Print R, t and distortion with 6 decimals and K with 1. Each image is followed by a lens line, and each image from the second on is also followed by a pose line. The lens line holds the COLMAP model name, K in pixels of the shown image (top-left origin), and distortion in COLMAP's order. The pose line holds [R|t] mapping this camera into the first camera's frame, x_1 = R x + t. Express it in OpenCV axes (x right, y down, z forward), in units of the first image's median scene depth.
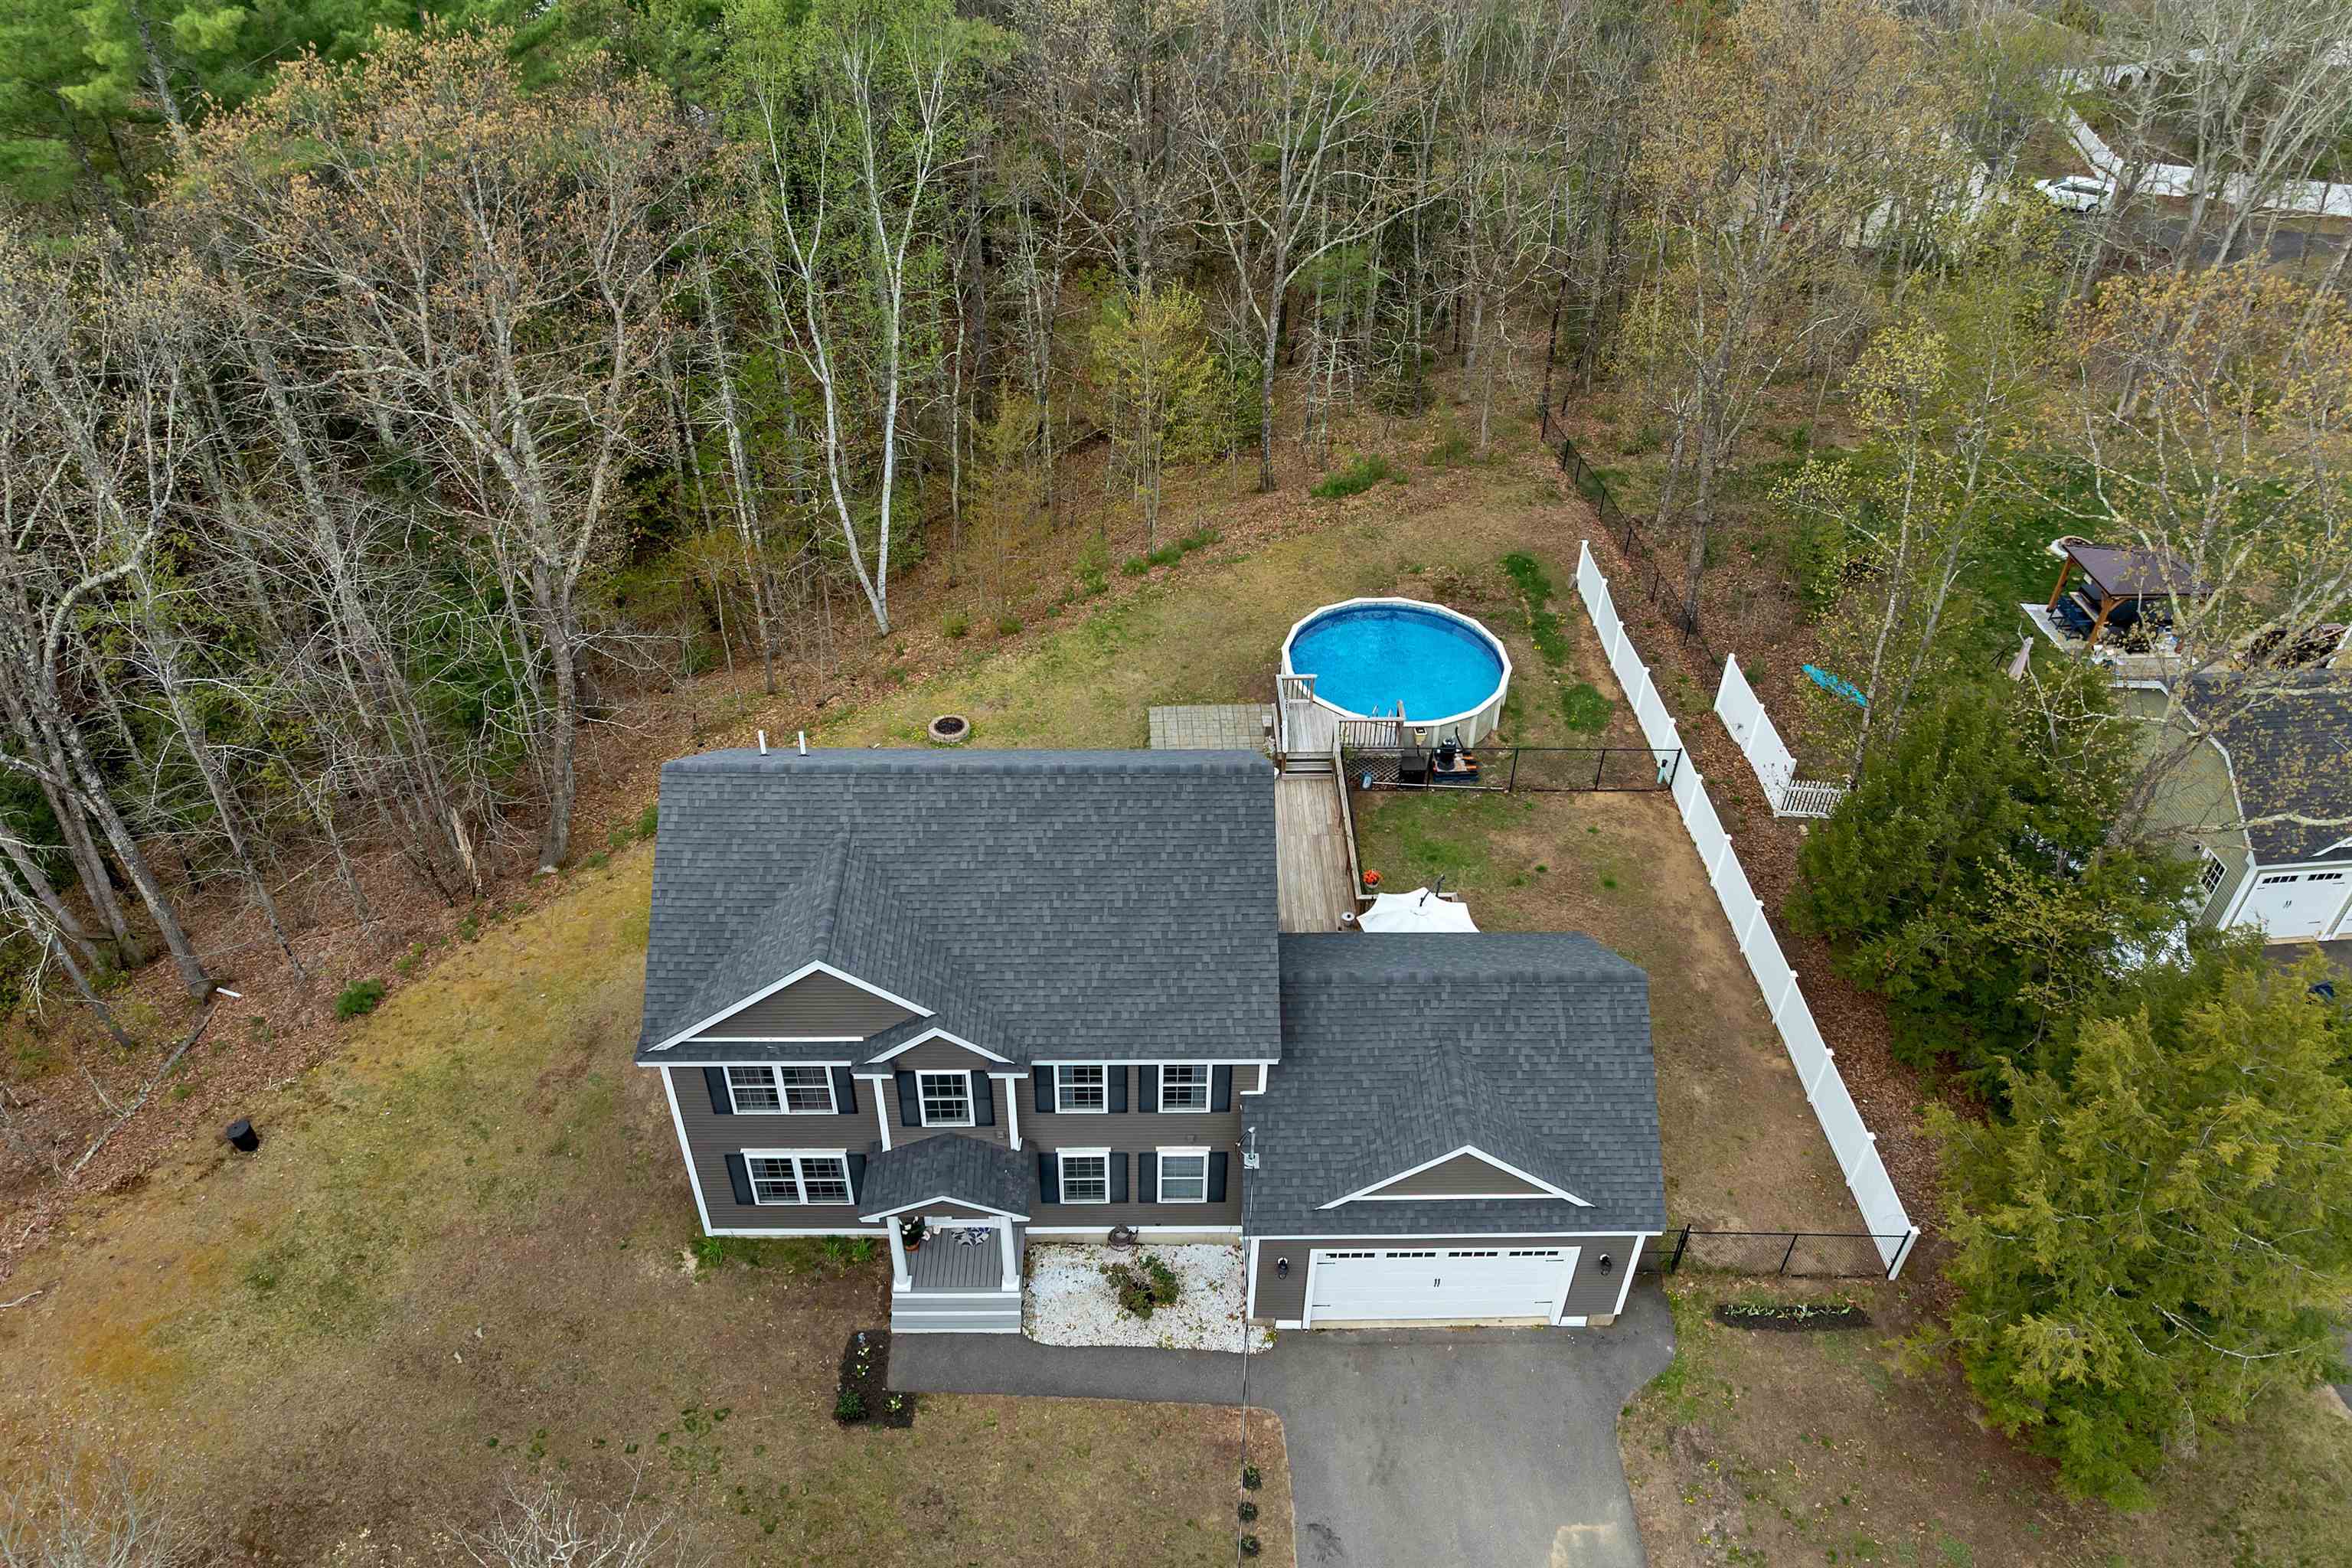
lens RADIAL K [[1685.9, 0, 1184.1], [0, 1685.9, 857.6], [0, 0, 1]] dist [-0.020316, -0.035783]
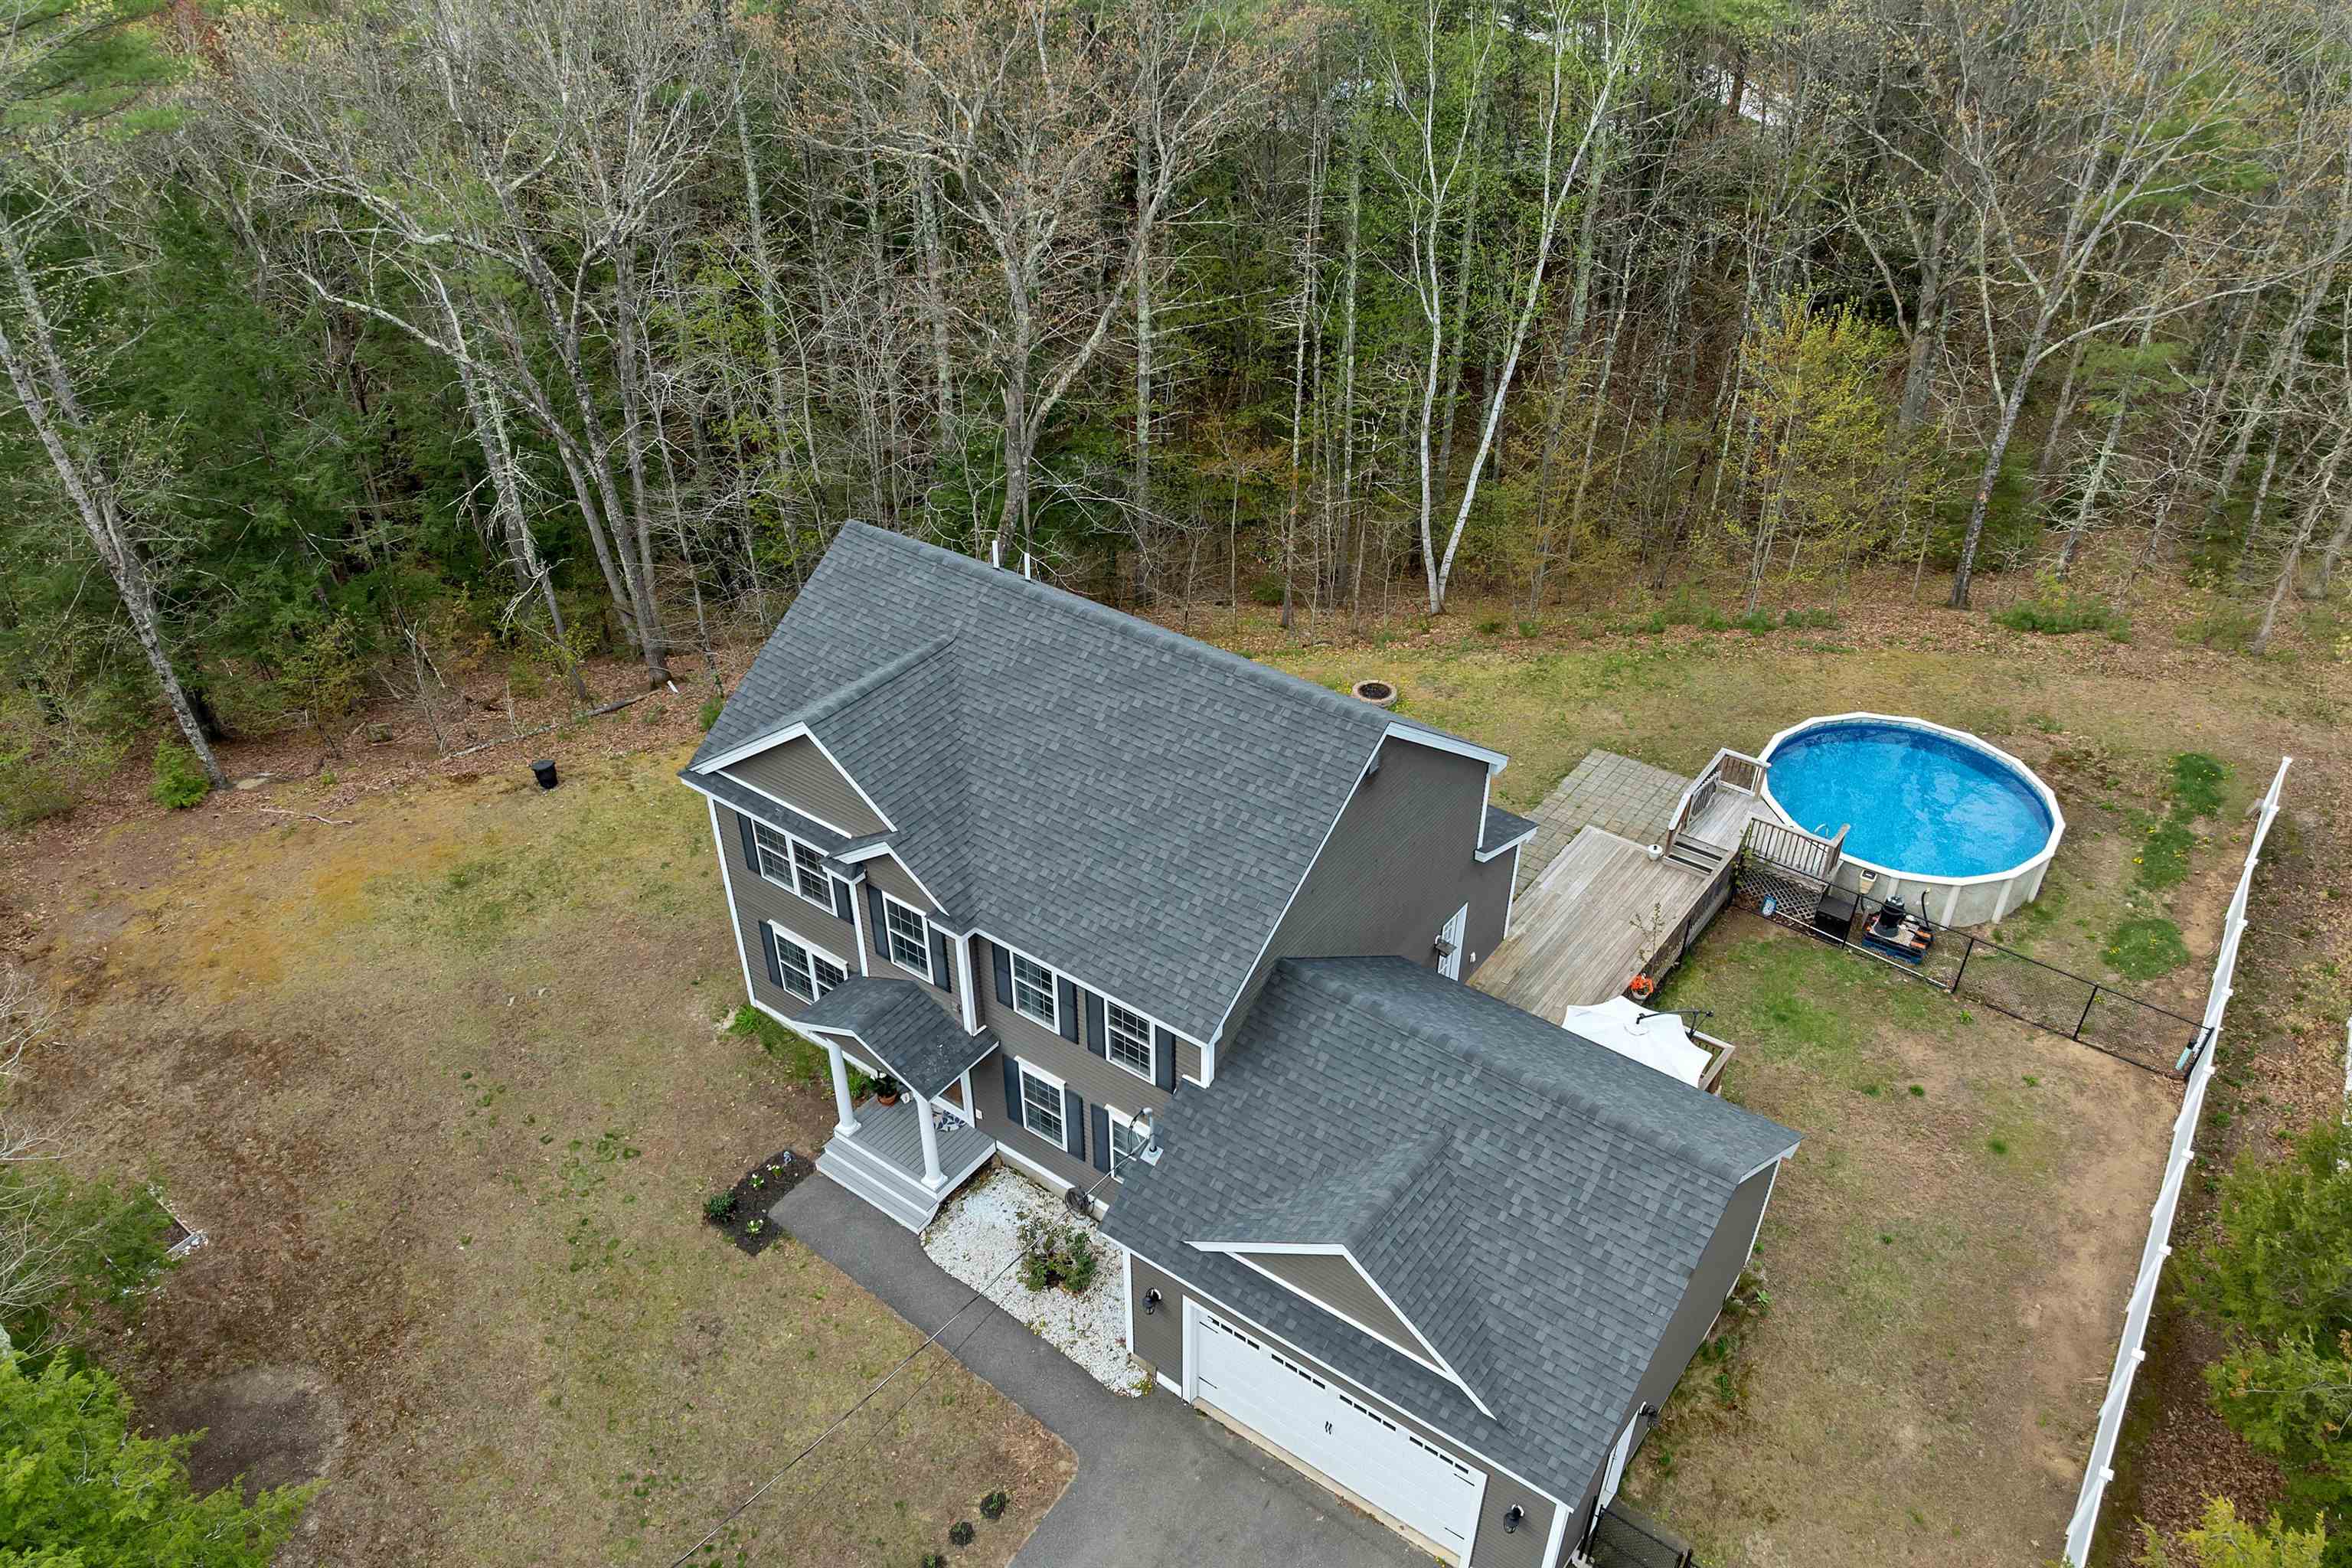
lens RADIAL K [[1685.9, 0, 1184.1], [0, 1685.9, 857.6], [0, 0, 1]] dist [-0.020316, -0.035783]
pose [[0.791027, 0.355066, -0.498202, 0.386024], [-0.386744, 0.921208, 0.042482, 0.007760], [0.474032, 0.159072, 0.866020, 0.268360]]
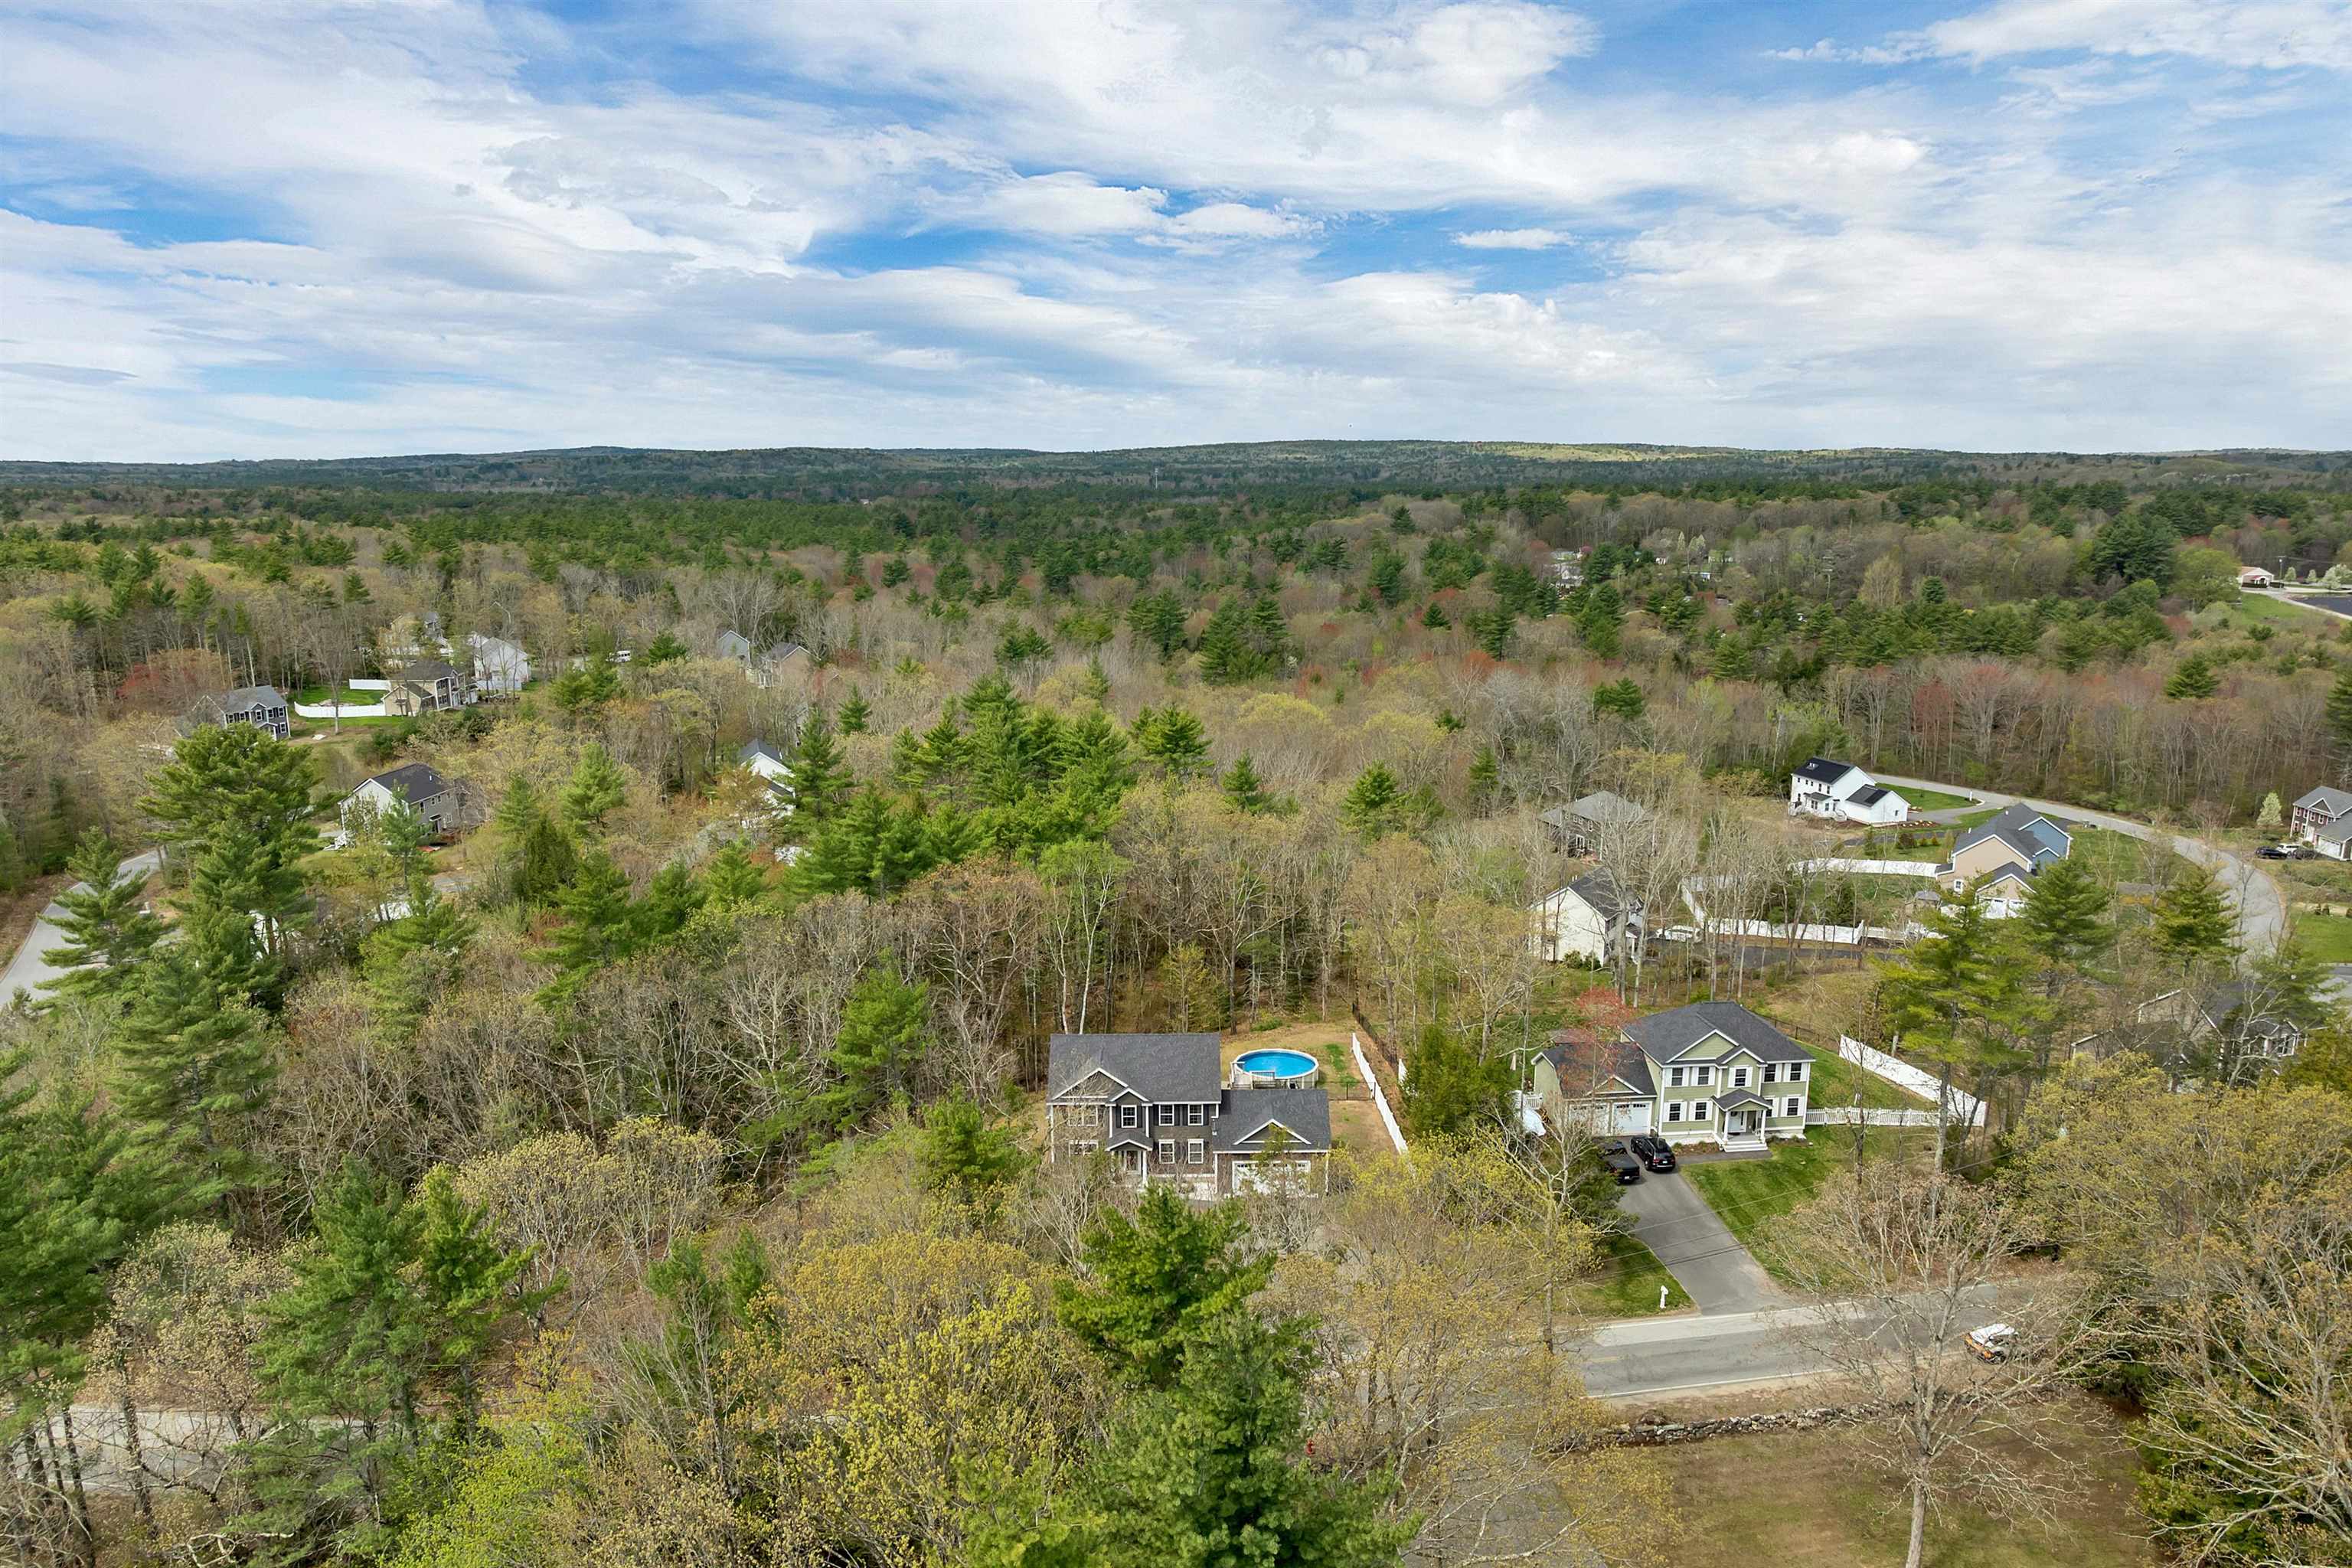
lens RADIAL K [[1685.9, 0, 1184.1], [0, 1685.9, 857.6], [0, 0, 1]] dist [-0.020316, -0.035783]
pose [[0.999644, -0.022085, -0.014947, 0.040315], [0.012705, 0.887212, -0.461187, 1.244769], [0.023447, 0.460833, 0.887177, -2.318339]]
